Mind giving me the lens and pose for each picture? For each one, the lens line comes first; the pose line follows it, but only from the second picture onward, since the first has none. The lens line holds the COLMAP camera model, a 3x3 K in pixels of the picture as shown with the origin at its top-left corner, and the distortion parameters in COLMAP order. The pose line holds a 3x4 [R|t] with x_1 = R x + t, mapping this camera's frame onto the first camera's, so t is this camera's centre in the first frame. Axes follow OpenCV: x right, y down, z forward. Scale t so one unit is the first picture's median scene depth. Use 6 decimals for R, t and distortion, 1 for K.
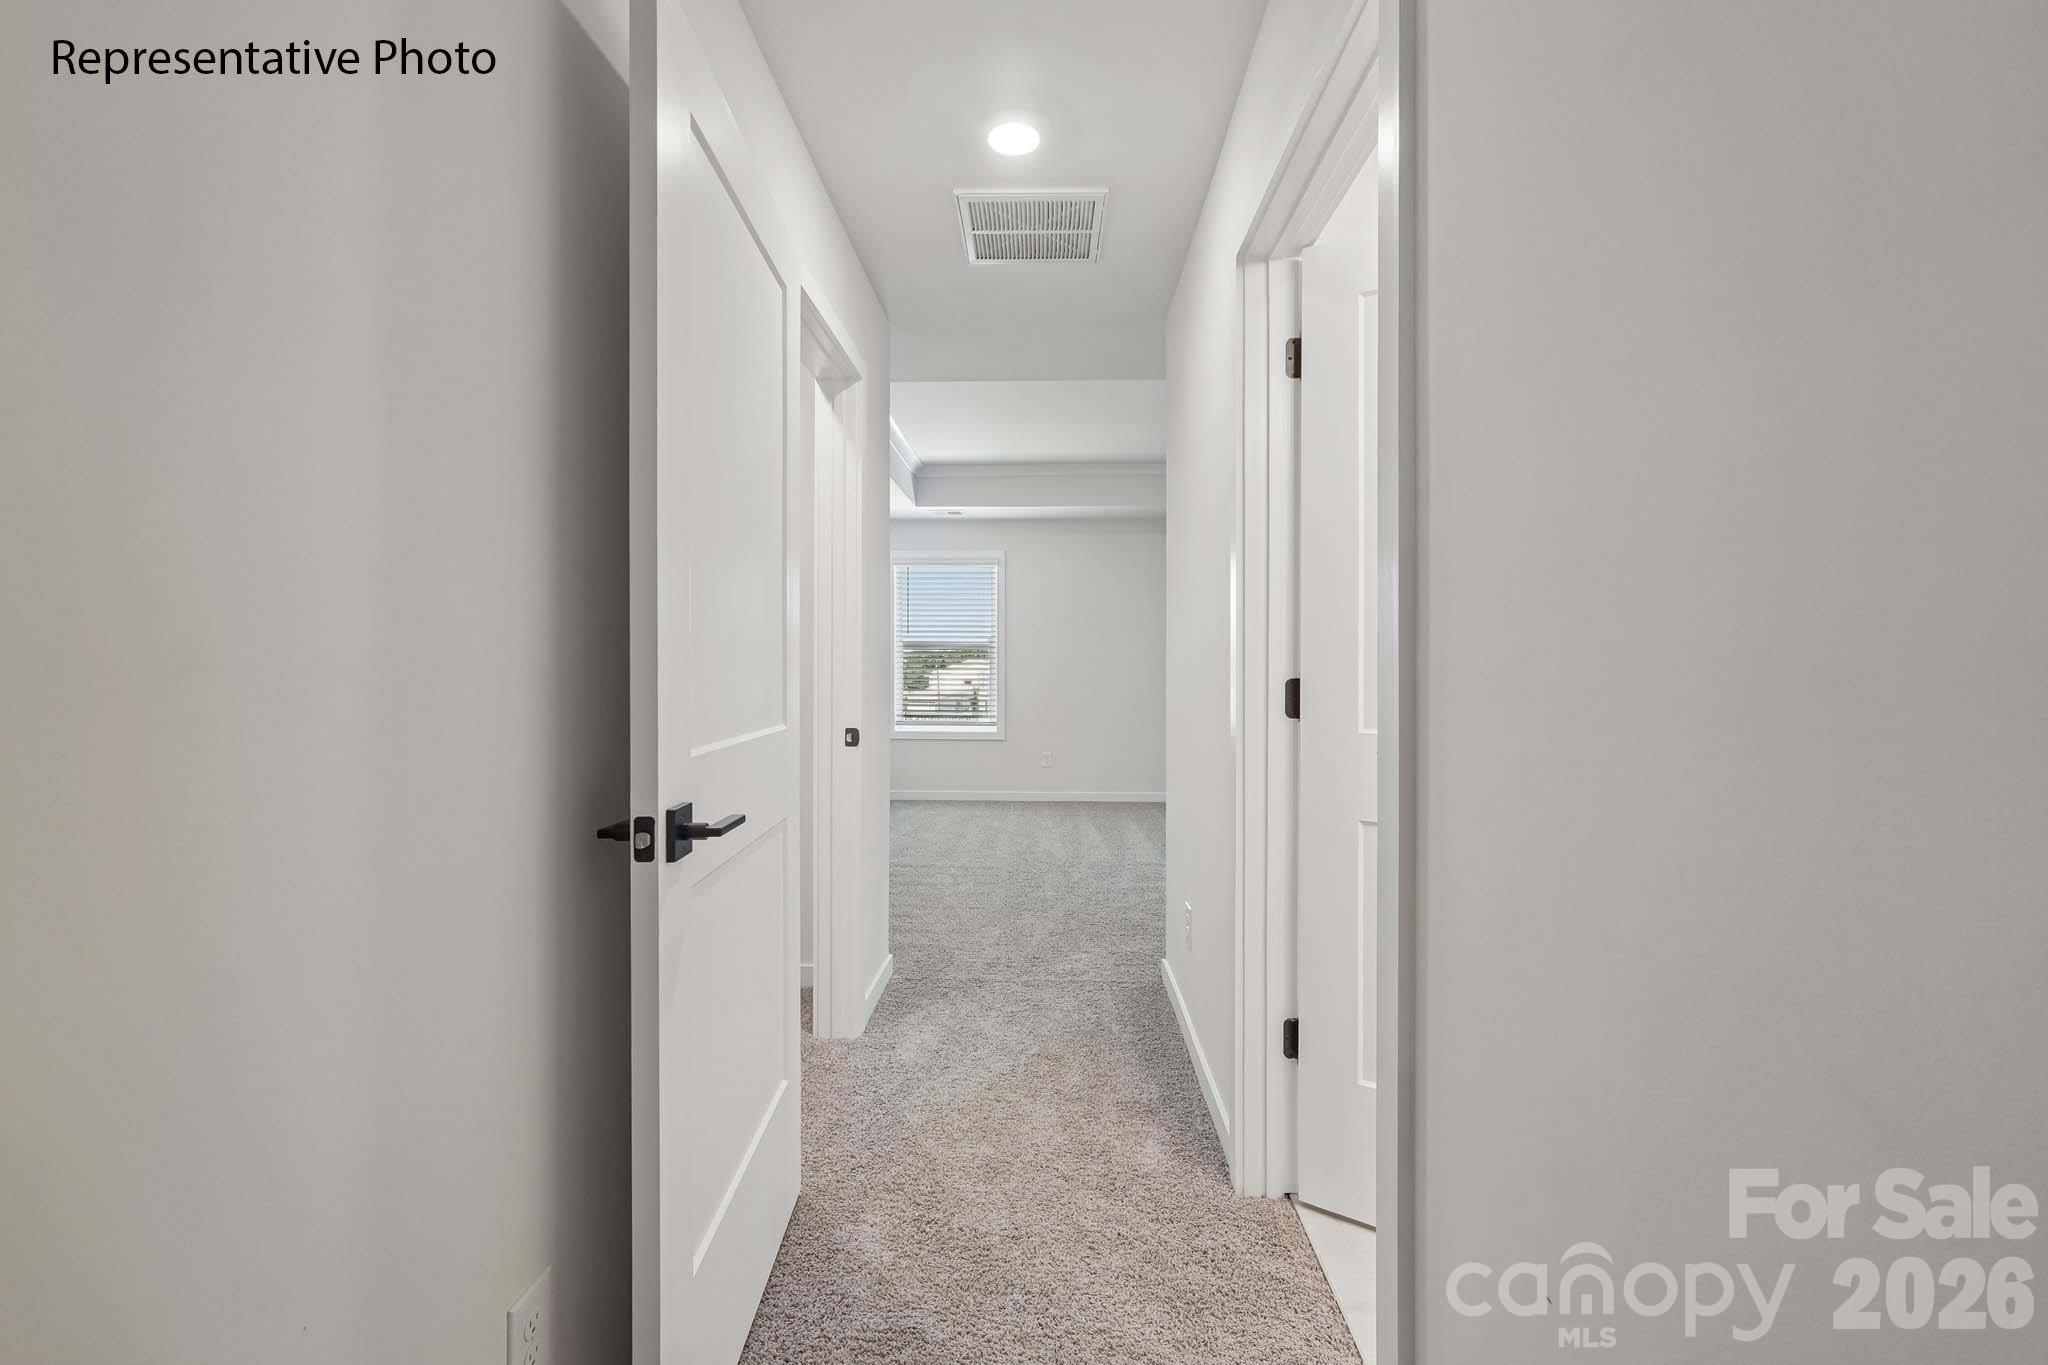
lens RADIAL K [[862.7, 0, 1025.7], [0, 862.7, 673.3], [0, 0, 1]] dist [-0.014505, 0.005481]
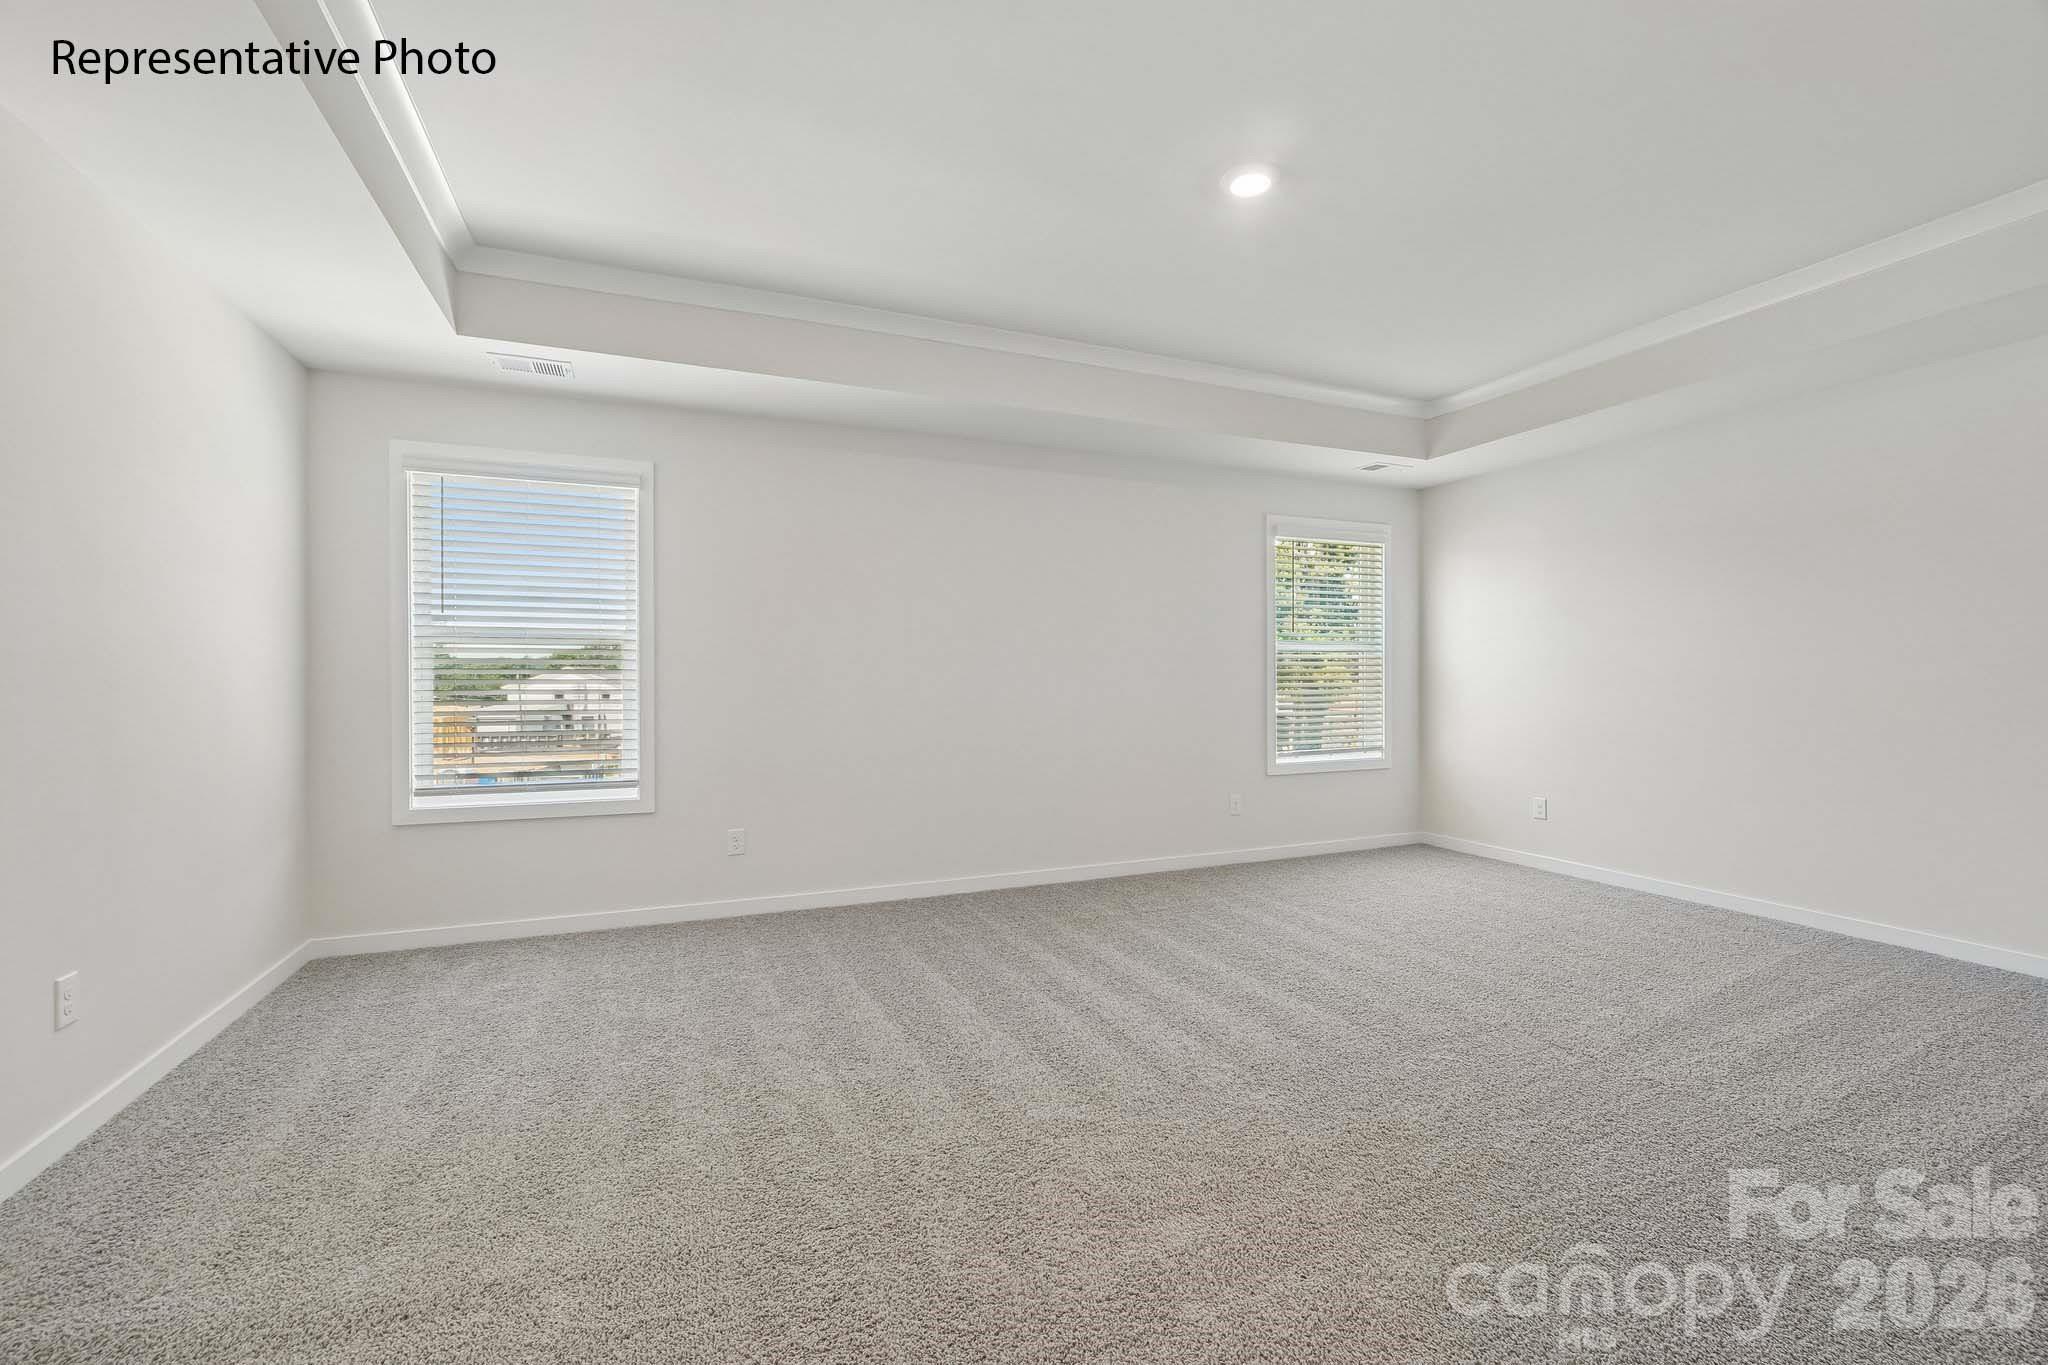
lens RADIAL K [[862.7, 0, 1015.8], [0, 862.7, 685.0], [0, 0, 1]] dist [-0.014505, 0.005481]
pose [[0.912525, -0.007109, 0.408959, -0.038473], [0.006965, 0.999974, 0.001841, -0.002310], [-0.408961, 0.001168, 0.912551, 0.418184]]
